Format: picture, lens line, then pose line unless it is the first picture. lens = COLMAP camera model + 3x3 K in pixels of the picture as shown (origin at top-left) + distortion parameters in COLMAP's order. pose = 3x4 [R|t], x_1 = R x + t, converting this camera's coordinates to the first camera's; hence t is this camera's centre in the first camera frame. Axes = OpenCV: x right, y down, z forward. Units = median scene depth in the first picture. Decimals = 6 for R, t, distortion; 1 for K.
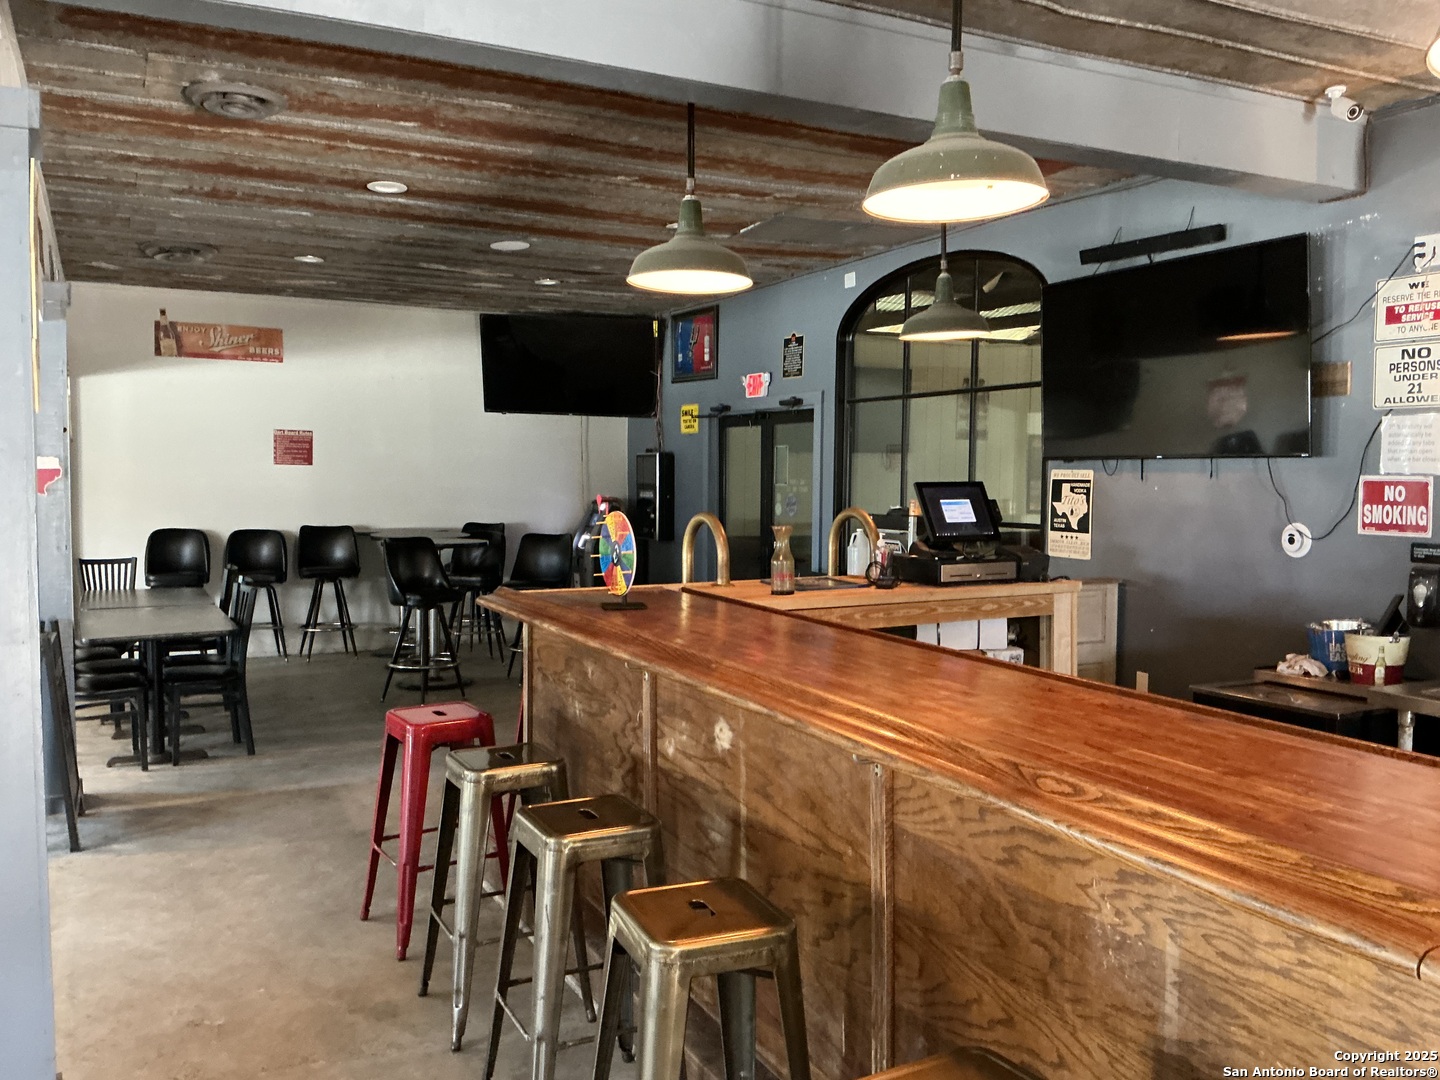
lens RADIAL K [[1237.7, 0, 720.0], [0, 1237.7, 540.0], [0, 0, 1]] dist [-0.039748, 0.016360]
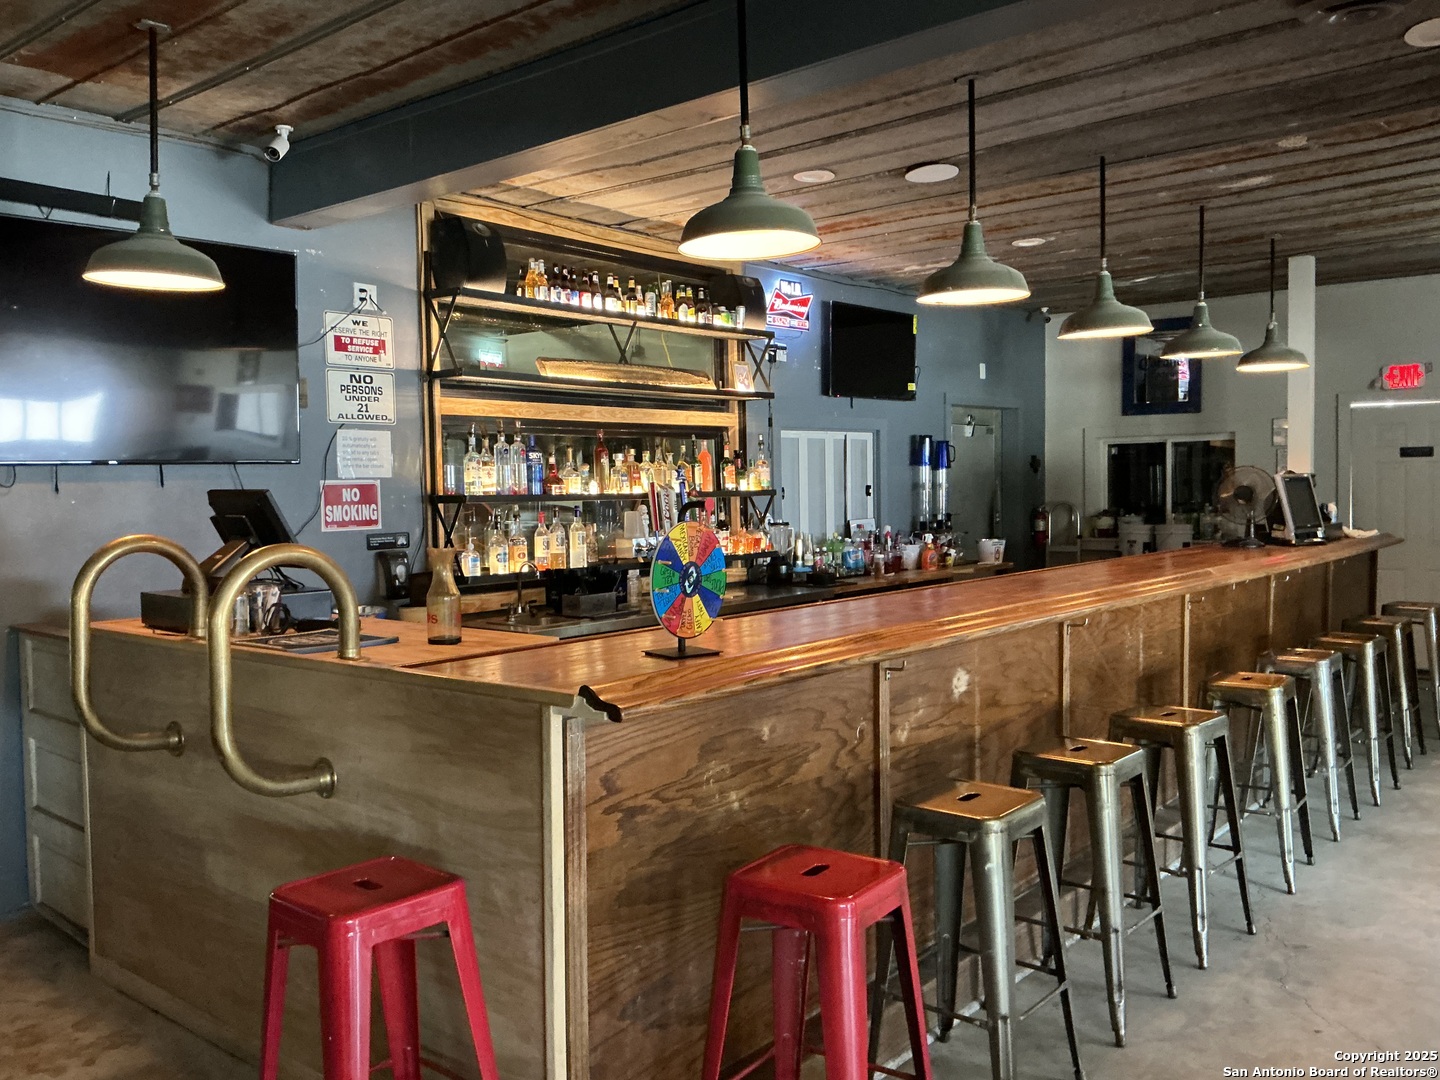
lens RADIAL K [[1179.4, 0, 716.4], [0, 1179.4, 534.2], [0, 0, 1]] dist [0.158409, -0.315955]
pose [[-0.389671, -0.038951, 0.920130, -0.168576], [0.070963, 0.994865, 0.072167, -0.015000], [-0.918216, 0.093416, -0.384906, 0.288596]]
